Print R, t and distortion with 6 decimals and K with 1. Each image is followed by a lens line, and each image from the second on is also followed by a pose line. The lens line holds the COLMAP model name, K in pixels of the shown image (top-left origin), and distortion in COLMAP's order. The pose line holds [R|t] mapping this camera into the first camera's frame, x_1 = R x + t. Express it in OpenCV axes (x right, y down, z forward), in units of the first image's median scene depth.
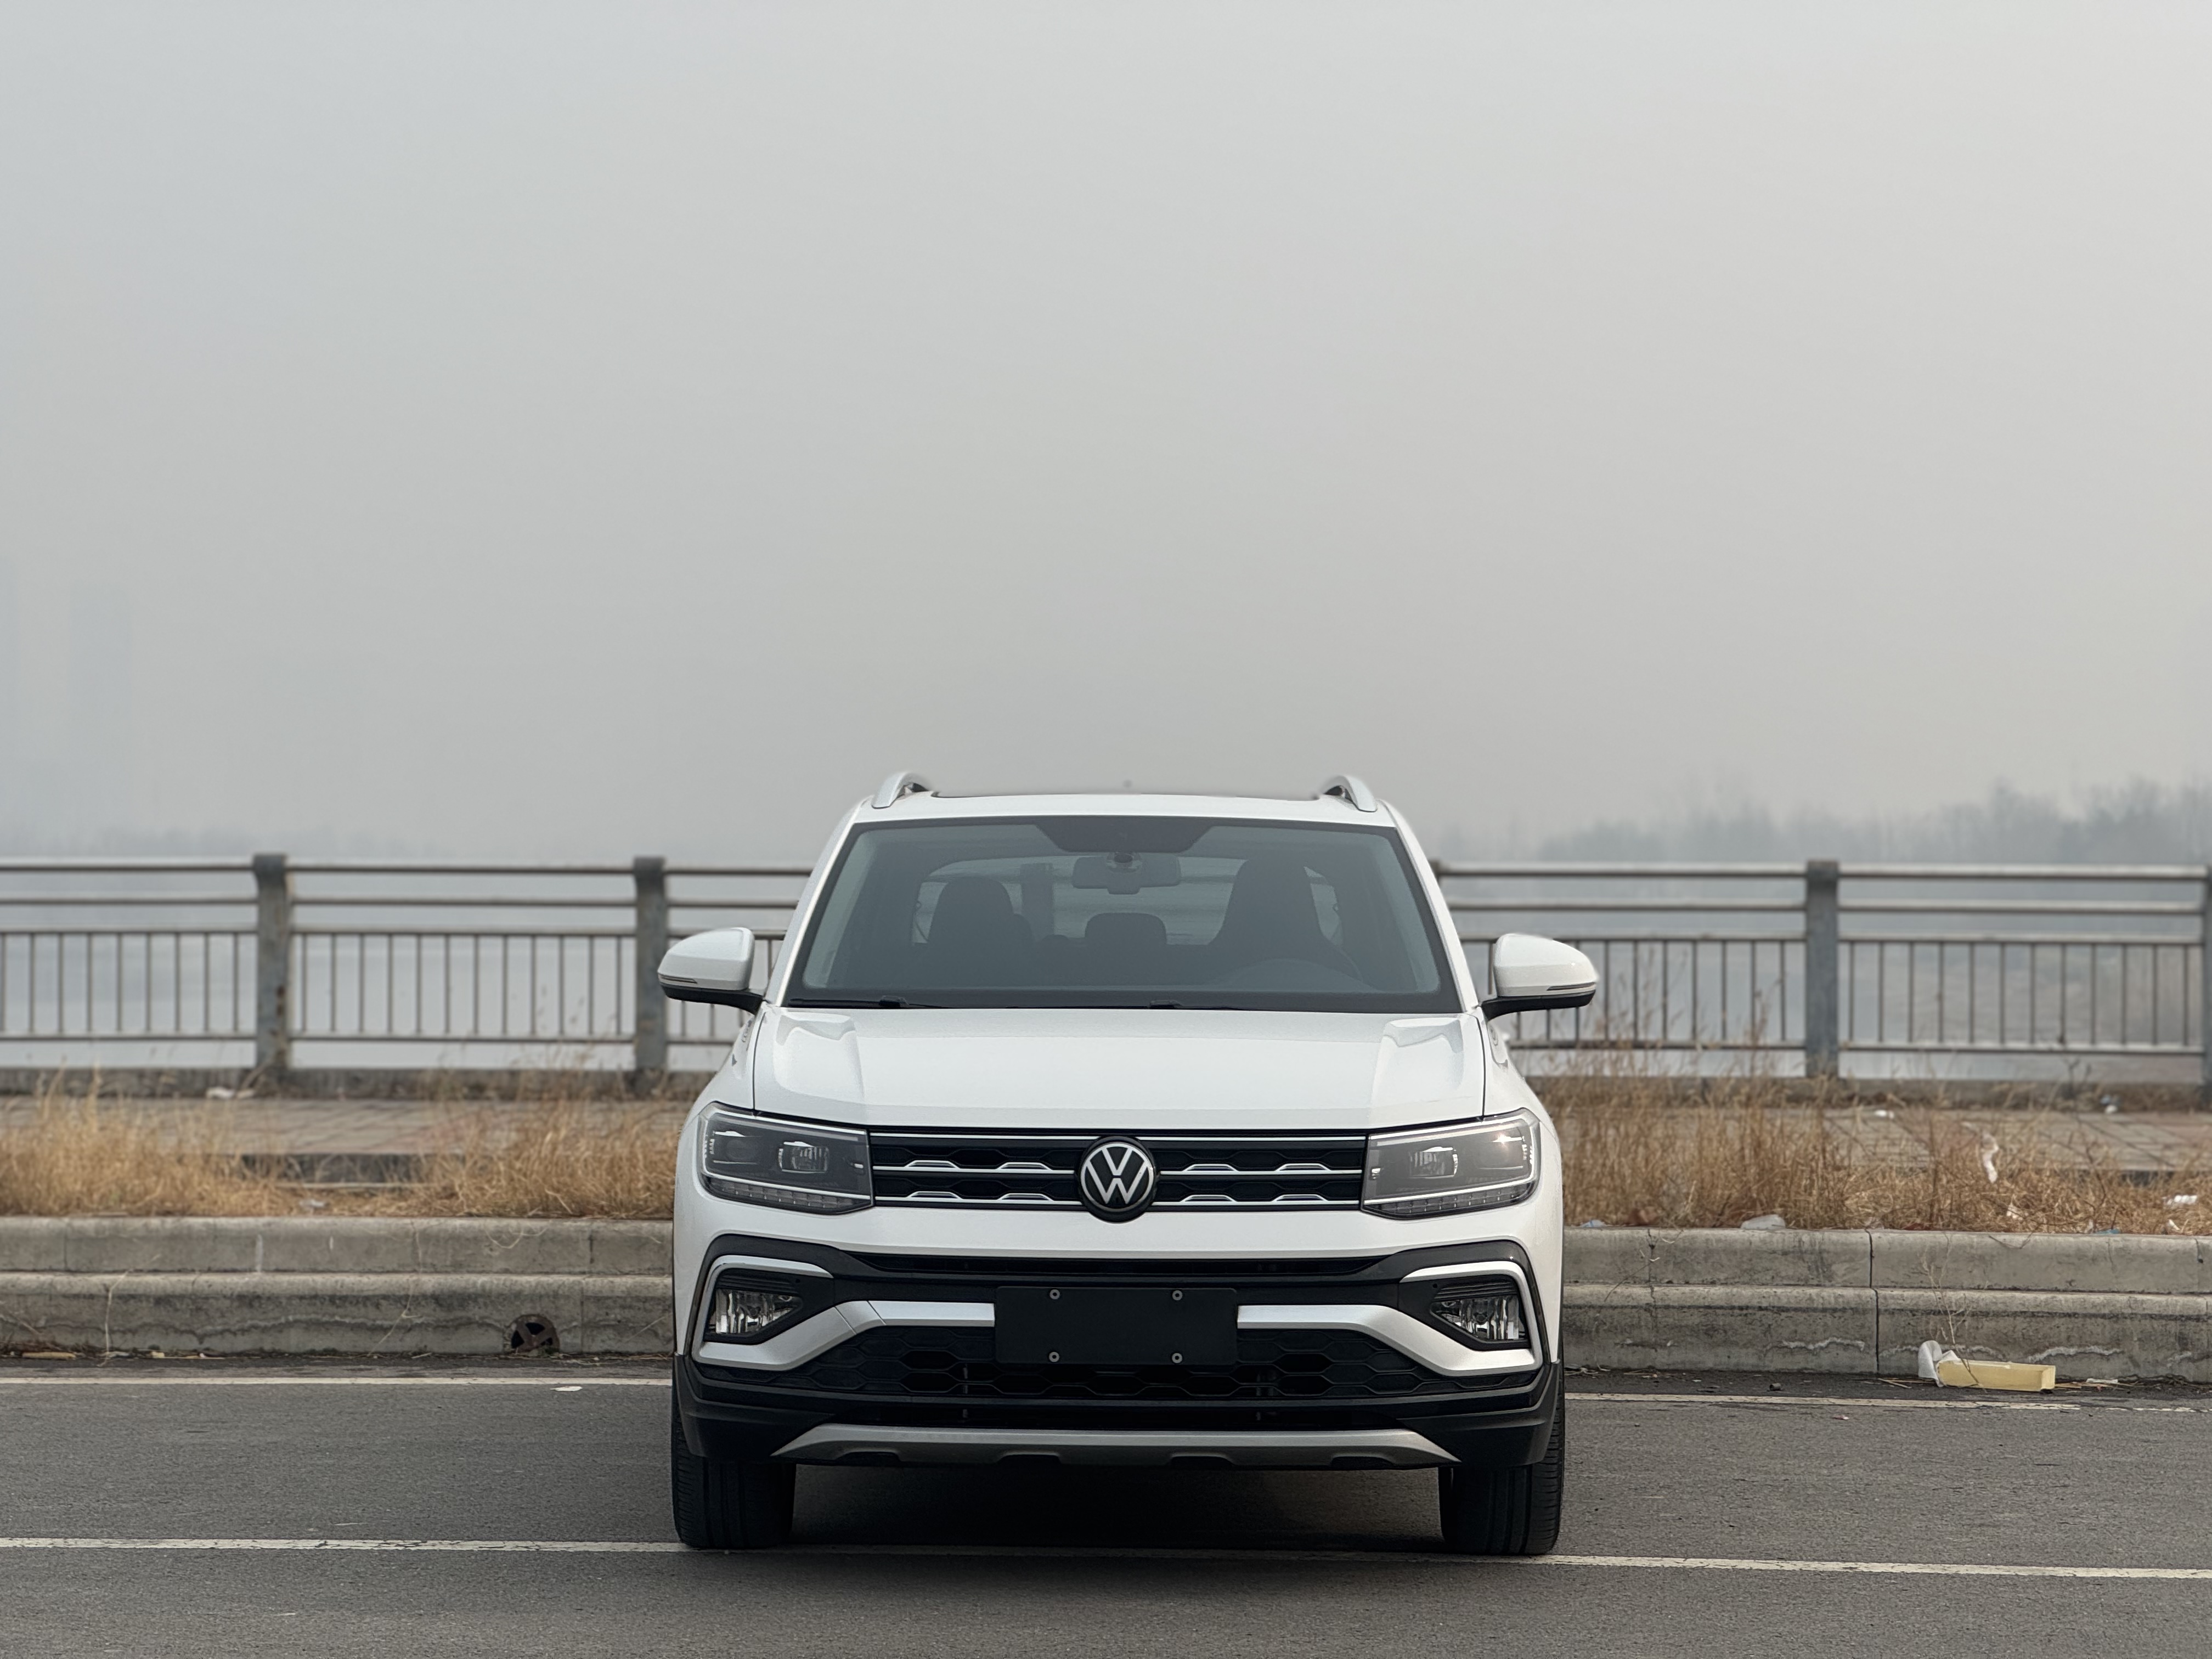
lens RADIAL K [[4965.1, 0, 1106.0], [0, 4965.1, 829.5], [0, 0, 1]] dist [-0.001247, 2.865492]
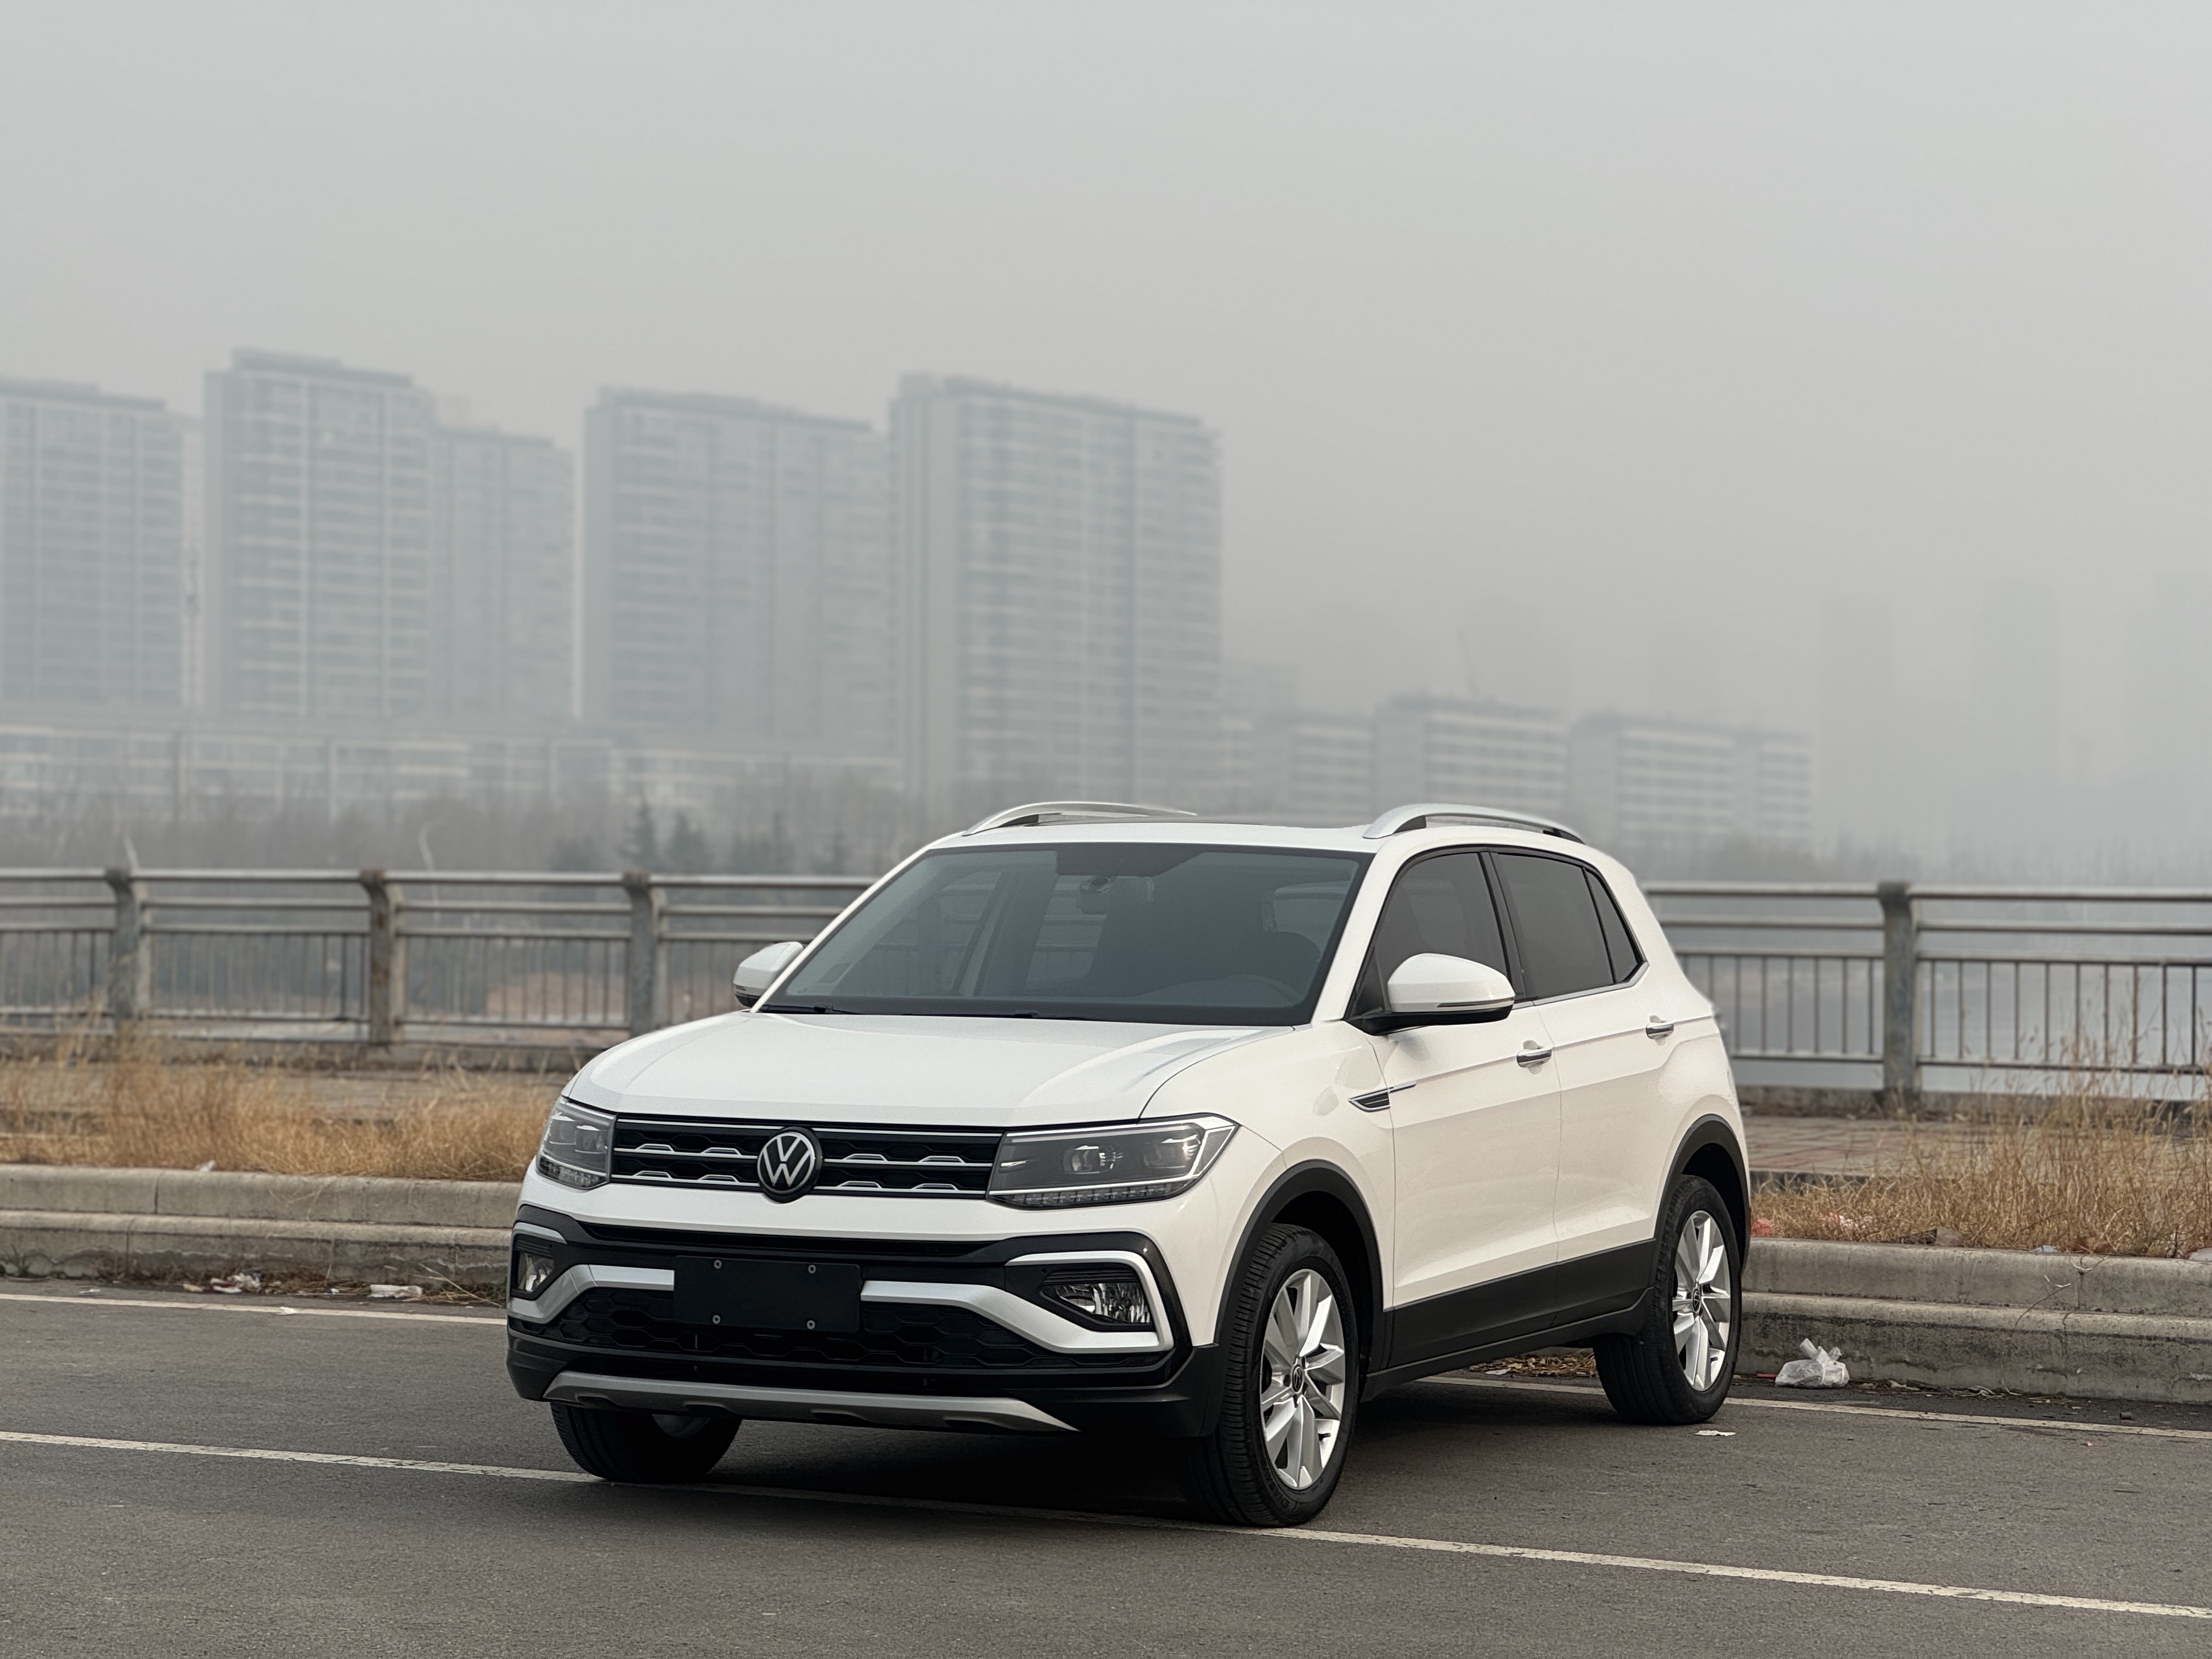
lens RADIAL K [[5070.6, 0, 1106.0], [0, 5070.6, 829.5], [0, 0, 1]] dist [-0.151420, 2.434600]
pose [[0.899800, -0.001658, -0.436299, 0.559171], [-0.000870, 0.999984, -0.005594, 0.000795], [0.436301, 0.005413, 0.899784, -0.001300]]
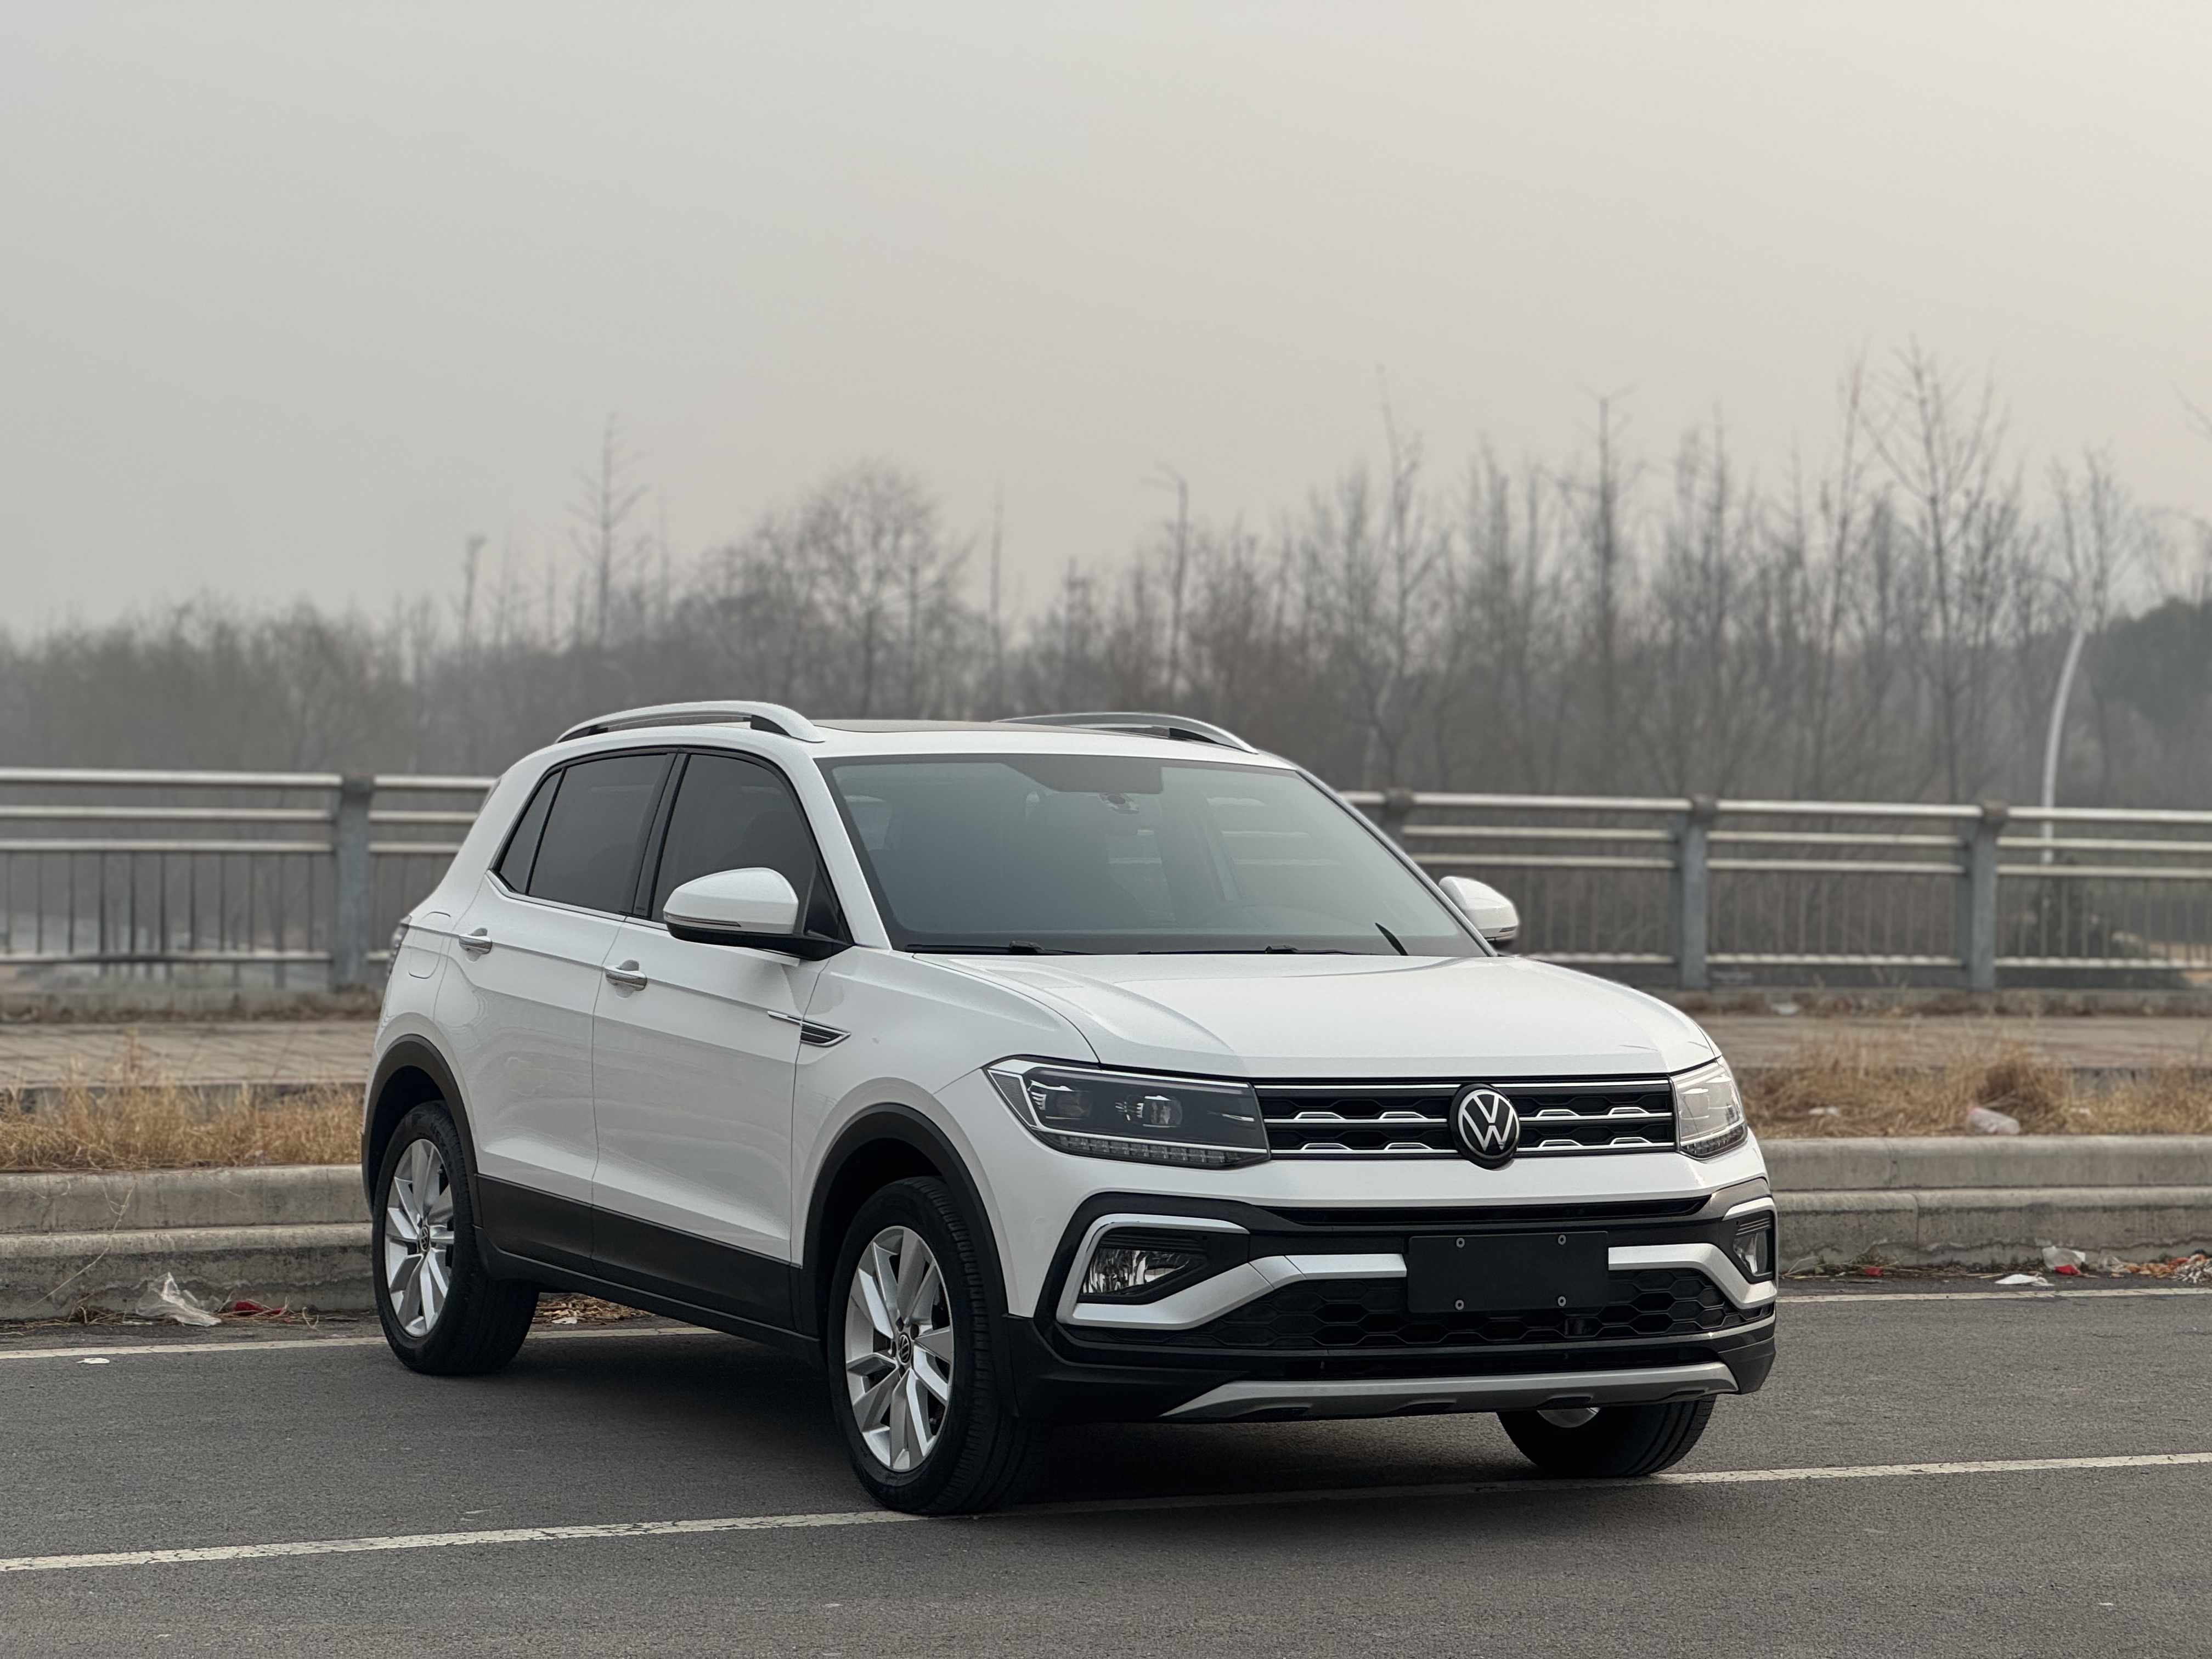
lens RADIAL K [[5070.6, 0, 1106.0], [0, 5070.6, 829.5], [0, 0, 1]] dist [-0.151420, 2.434600]
pose [[0.874655, 0.007829, 0.484684, -0.554702], [-0.018156, 0.999697, 0.016616, -0.005358], [-0.484407, -0.023334, 0.874532, 0.138911]]
